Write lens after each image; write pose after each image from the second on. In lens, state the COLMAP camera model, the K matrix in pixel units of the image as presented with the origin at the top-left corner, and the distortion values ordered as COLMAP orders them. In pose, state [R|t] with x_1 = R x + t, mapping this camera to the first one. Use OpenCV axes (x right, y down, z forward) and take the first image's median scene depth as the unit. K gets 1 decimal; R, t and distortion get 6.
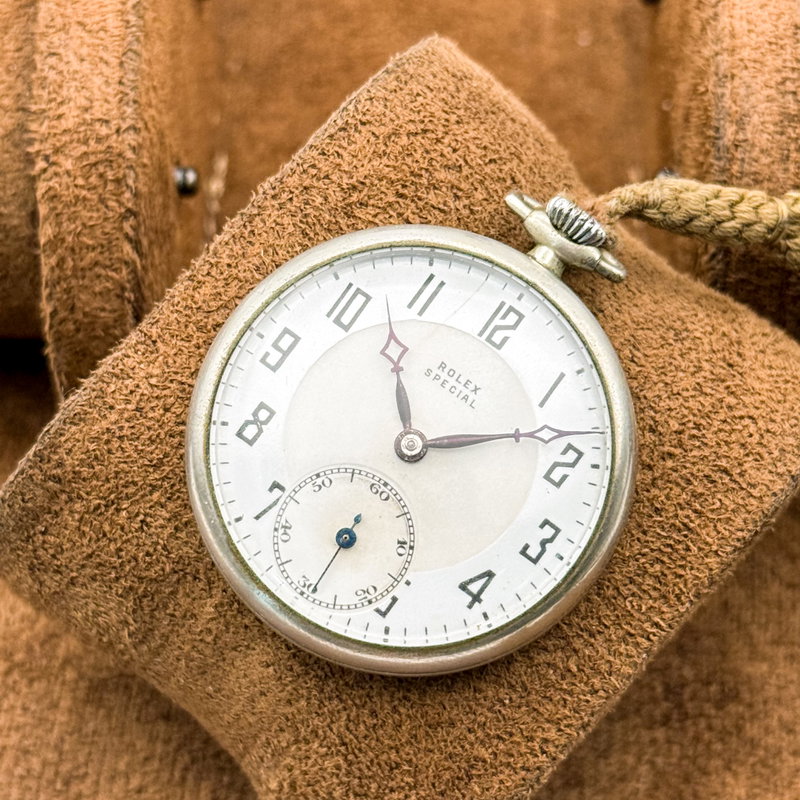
lens RADIAL K [[2301.6, 0, 402.5], [0, 2301.6, 379.9], [0, 0, 1]] dist [-0.022462, 0.047329]
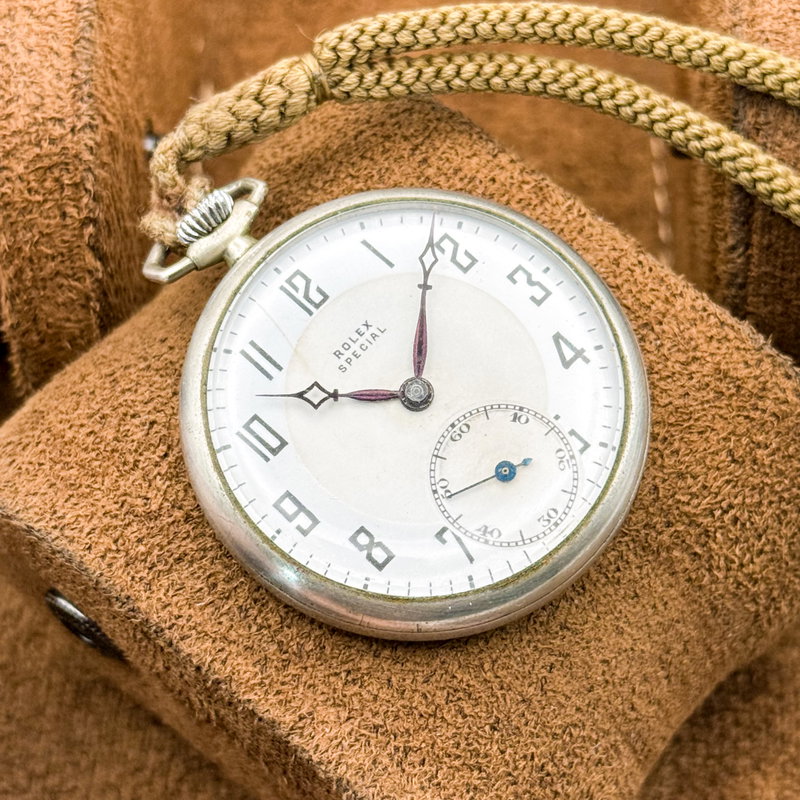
lens RADIAL K [[2301.6, 0, 402.5], [0, 2301.6, 379.9], [0, 0, 1]] dist [-0.022462, 0.047329]
pose [[0.125787, -0.926779, 0.353919, -0.317582], [0.982599, 0.165534, 0.084243, -0.056509], [-0.136660, 0.337164, 0.931475, 0.100632]]
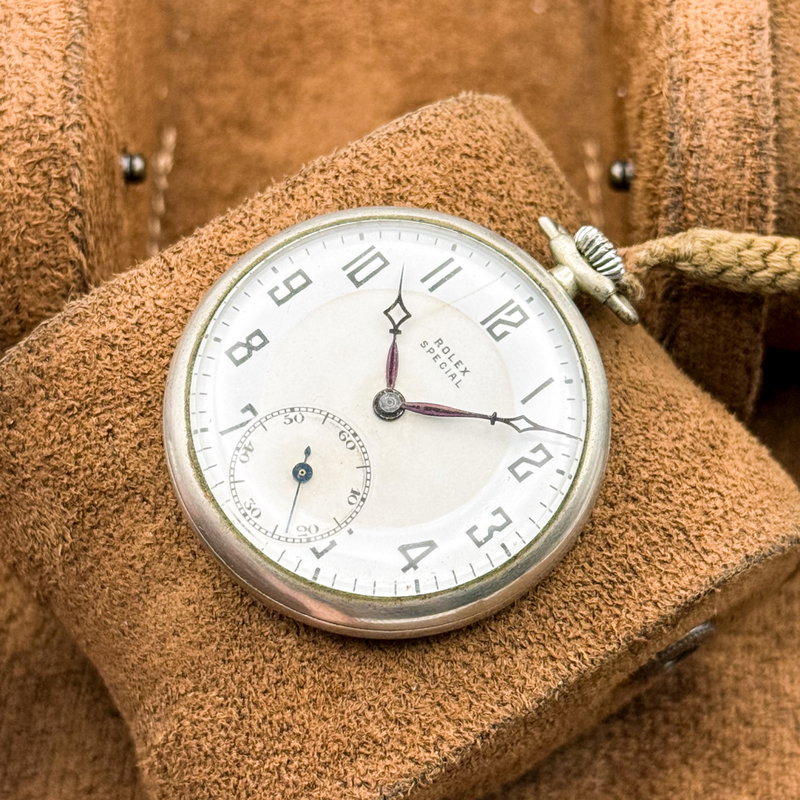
lens RADIAL K [[2301.6, 0, 402.5], [0, 2301.6, 379.9], [0, 0, 1]] dist [-0.022462, 0.047329]
pose [[0.965244, 0.259020, -0.034832, 0.040021], [-0.260297, 0.940813, -0.217062, 0.226469], [-0.023453, 0.218584, 0.975536, 0.010561]]
